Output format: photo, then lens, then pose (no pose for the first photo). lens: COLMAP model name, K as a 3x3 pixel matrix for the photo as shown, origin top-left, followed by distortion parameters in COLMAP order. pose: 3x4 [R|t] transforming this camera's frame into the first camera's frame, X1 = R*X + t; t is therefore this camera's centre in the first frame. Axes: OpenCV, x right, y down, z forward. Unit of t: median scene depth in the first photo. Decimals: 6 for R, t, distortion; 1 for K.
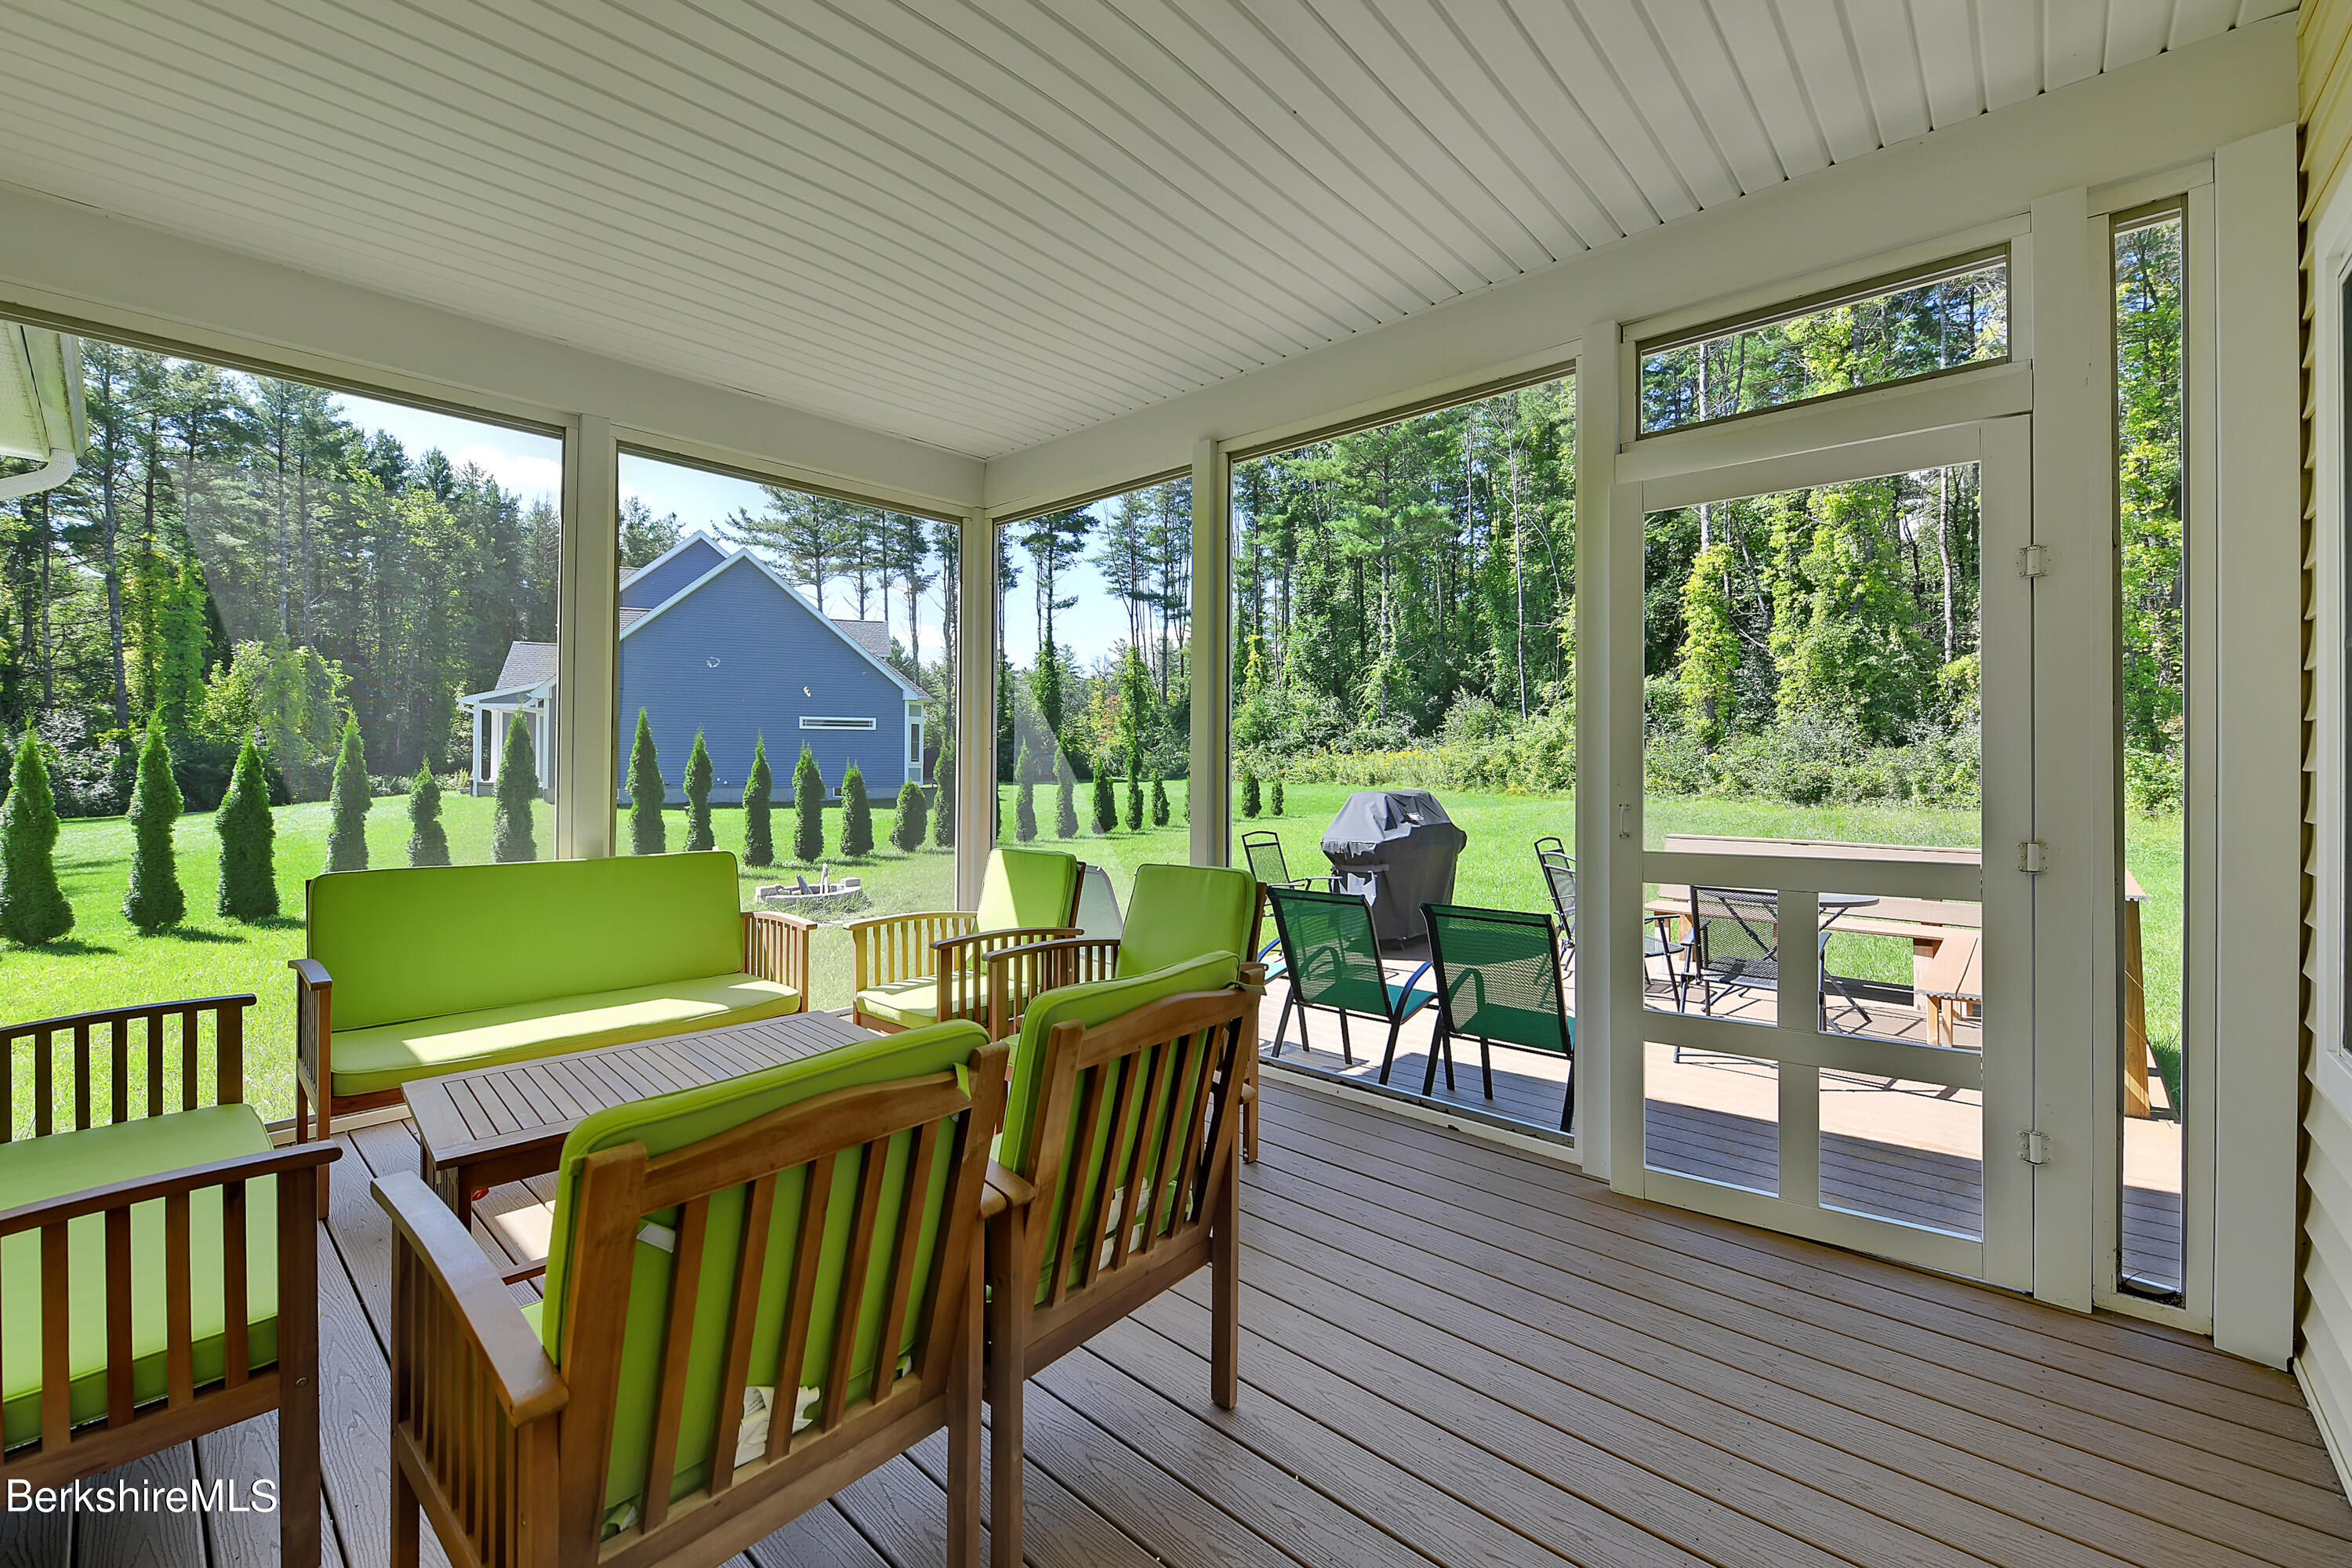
lens RADIAL K [[953.8, 0, 1160.1], [0, 953.8, 763.7], [0, 0, 1]] dist [-0.009494, -0.001989]
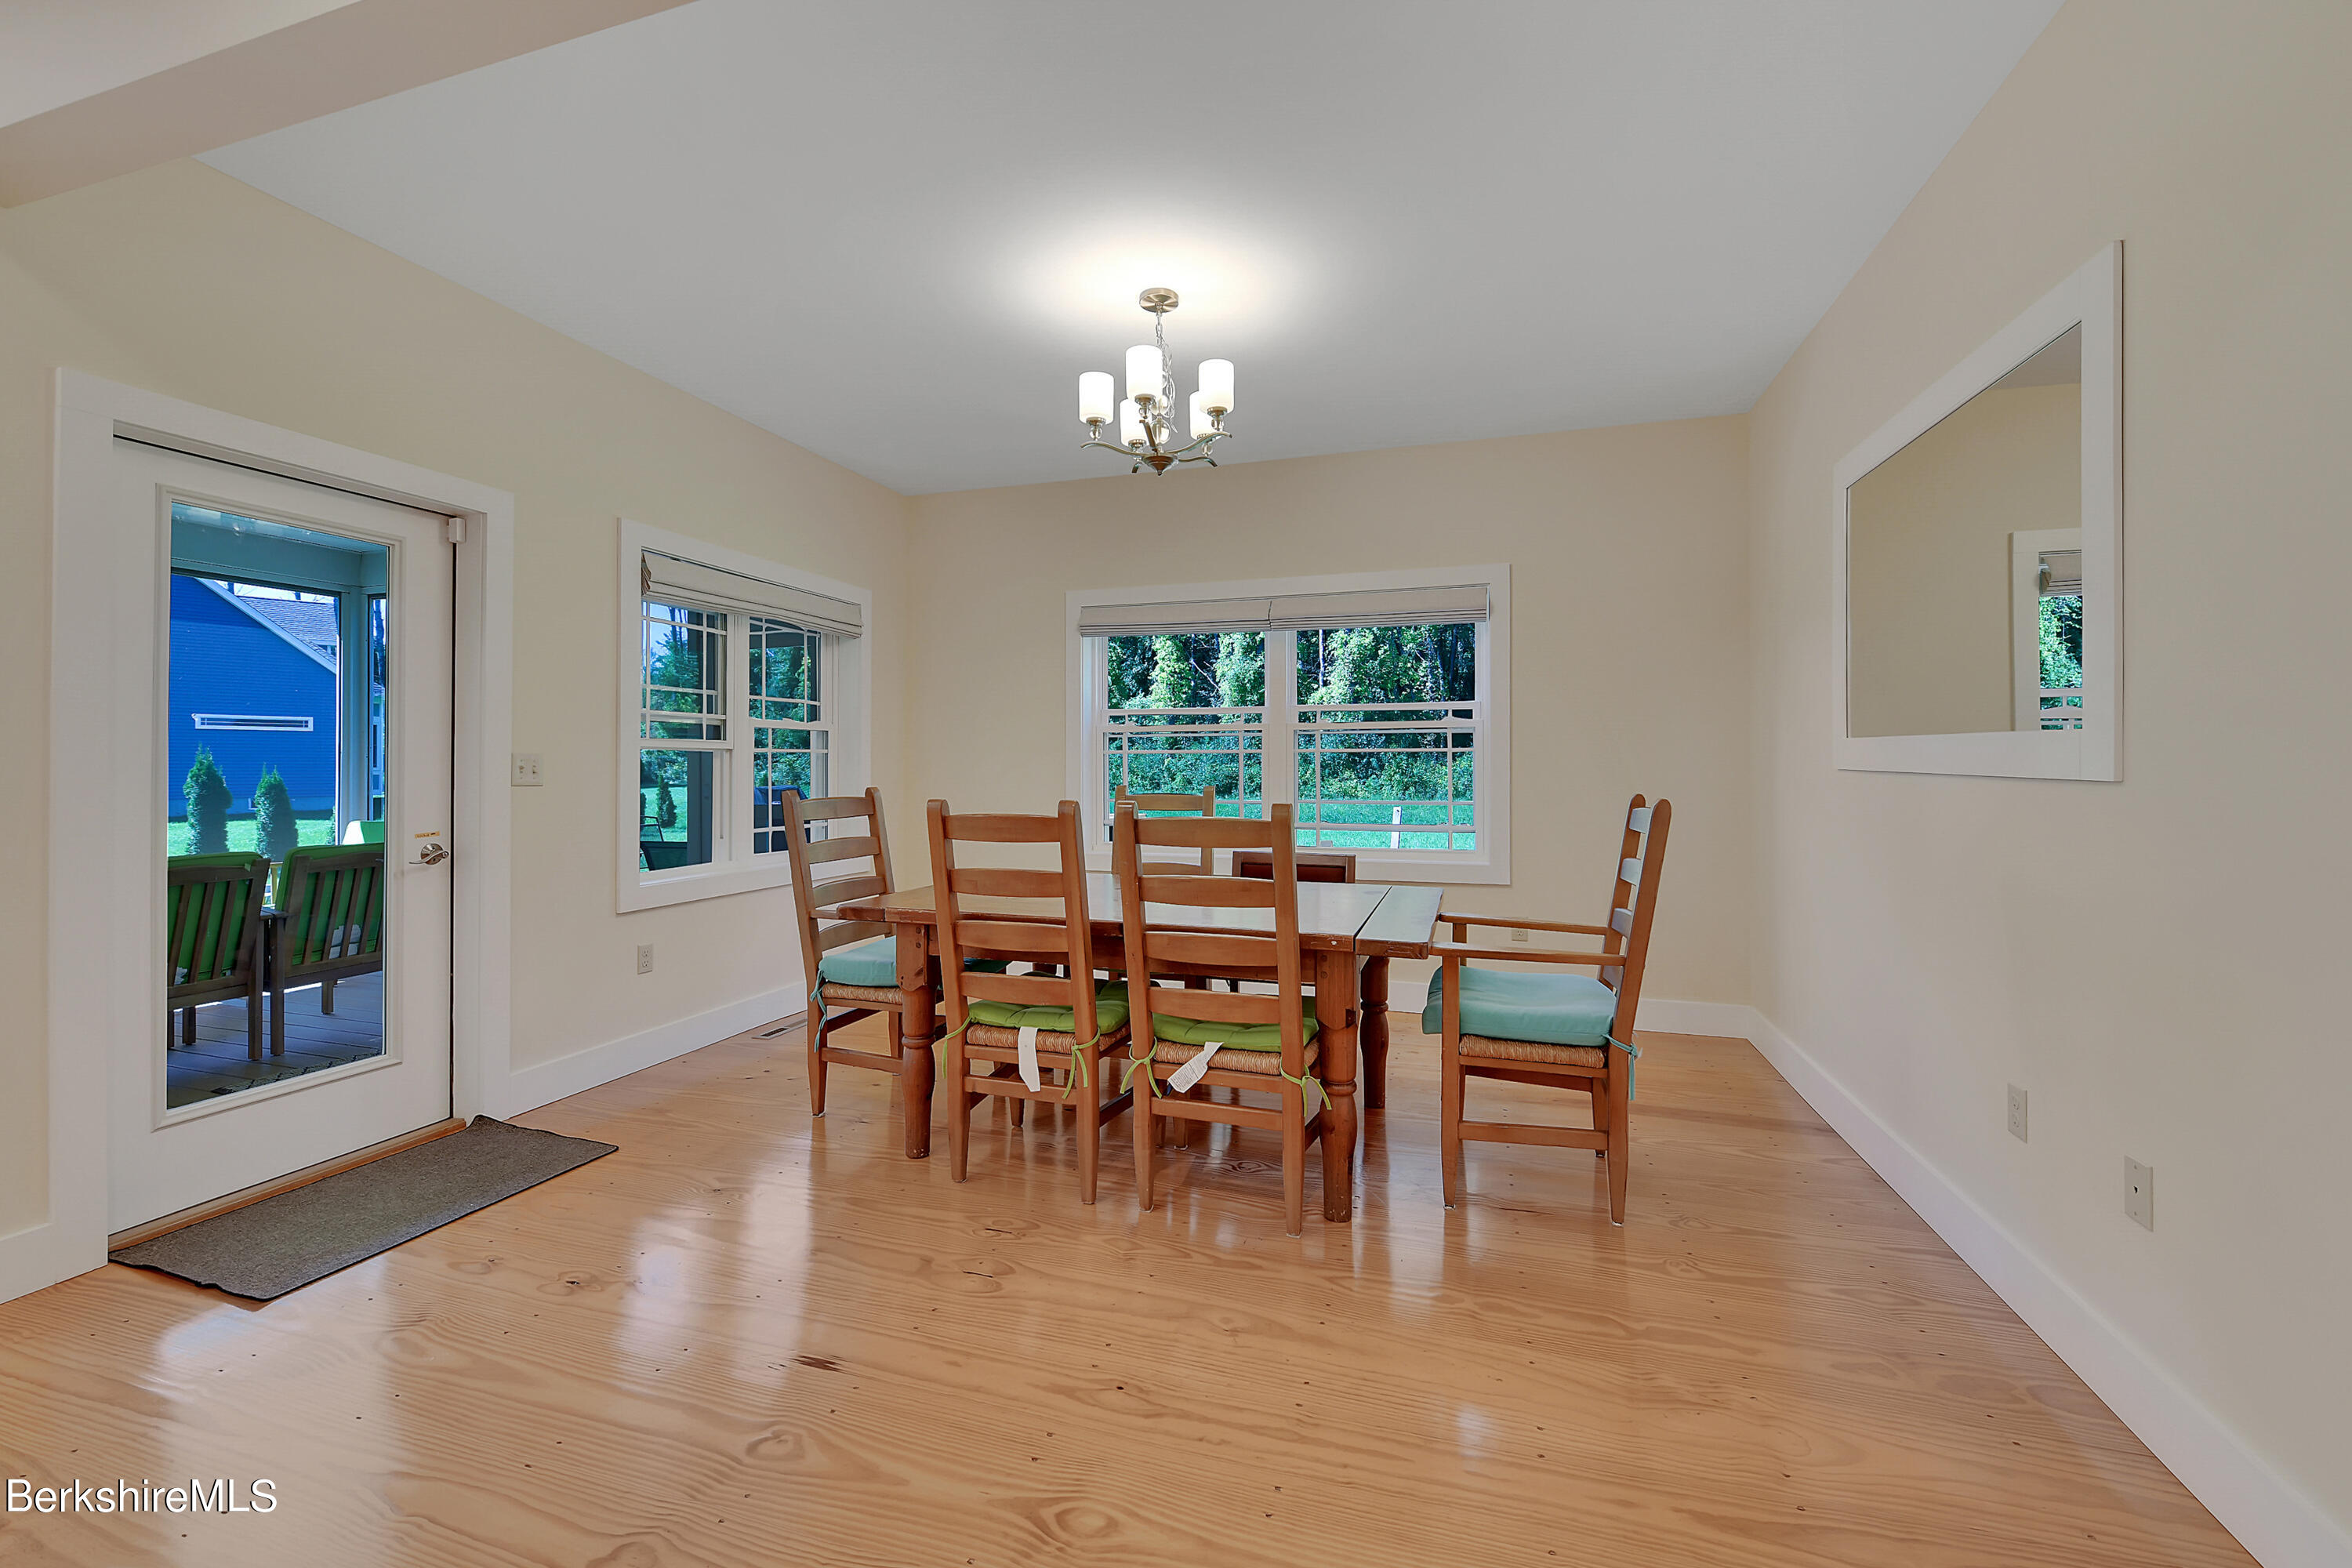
lens RADIAL K [[953.8, 0, 1191.6], [0, 953.8, 765.7], [0, 0, 1]] dist [-0.009494, -0.001989]
pose [[0.900723, -0.004311, 0.434373, 0.048747], [0.005118, 0.999987, -0.000689, 0.000595], [-0.434364, 0.002843, 0.900733, -0.122998]]
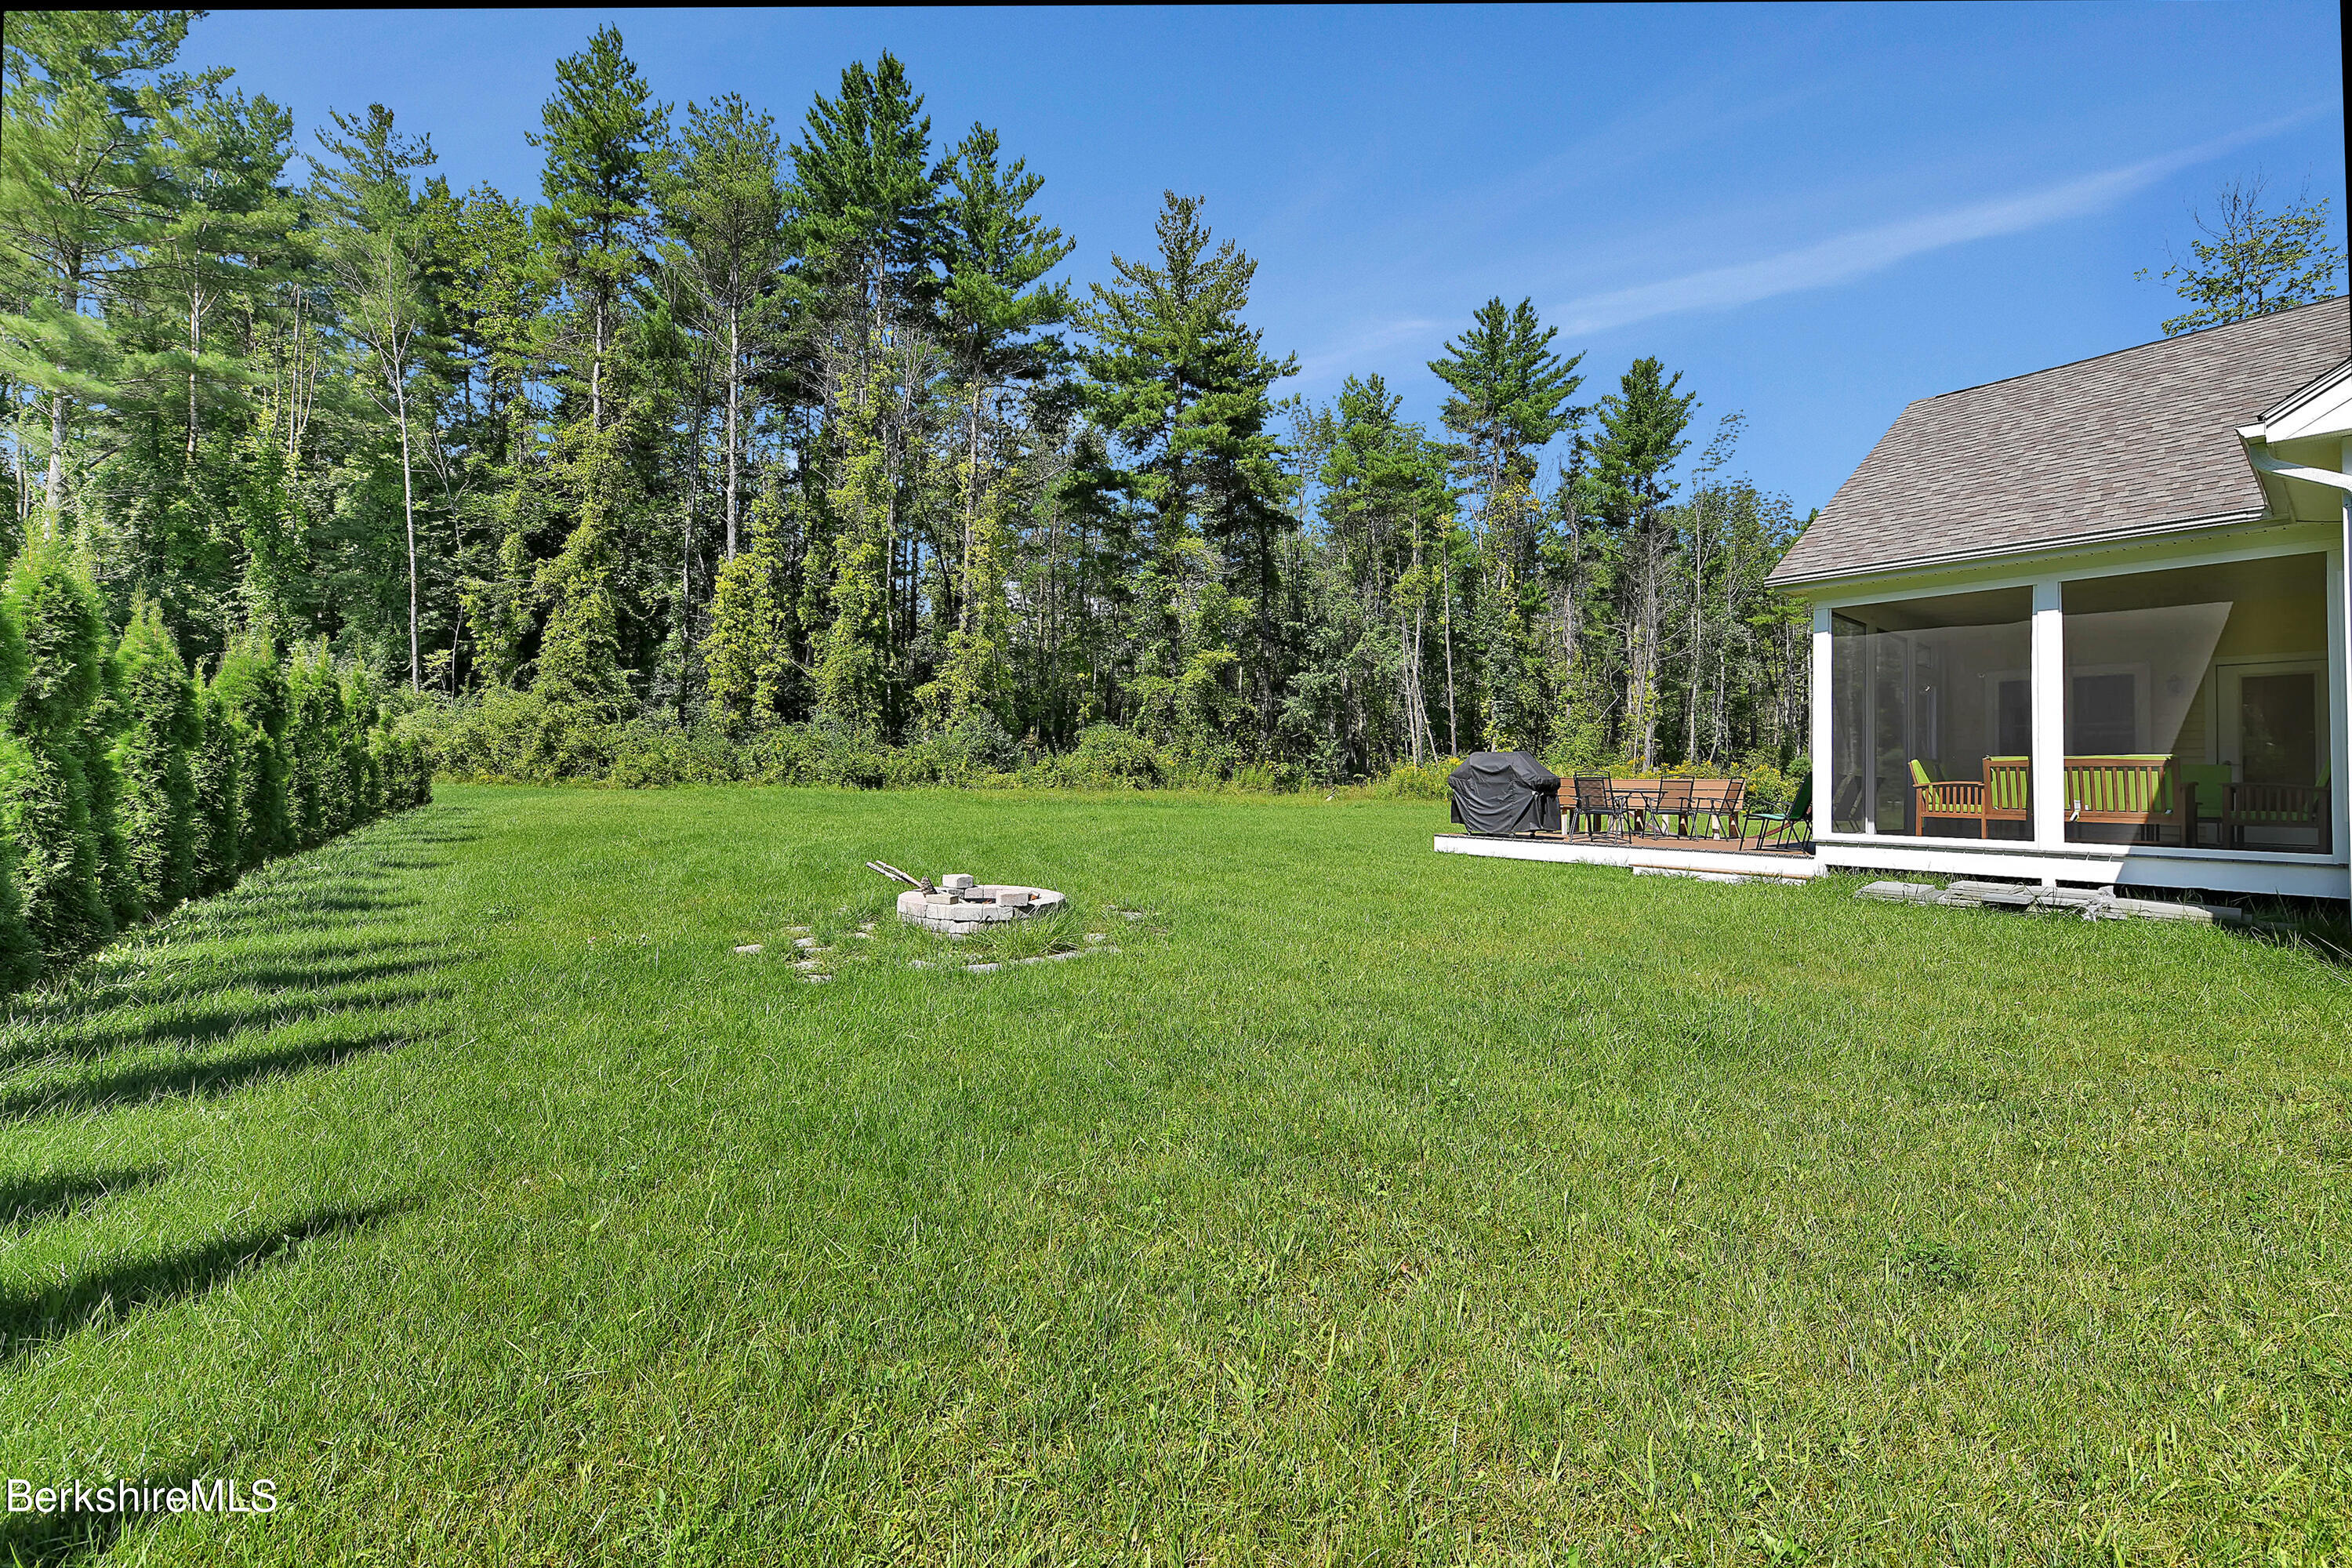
lens RADIAL K [[936.9, 0, 1164.8], [0, 936.9, 778.0], [0, 0, 1]] dist [-0.016939, -0.000442]
pose [[0.175069, 0.006785, 0.984533, -0.334769], [-0.021271, 0.999769, -0.003108, 0.018373], [-0.984326, -0.020398, 0.175173, 0.282420]]
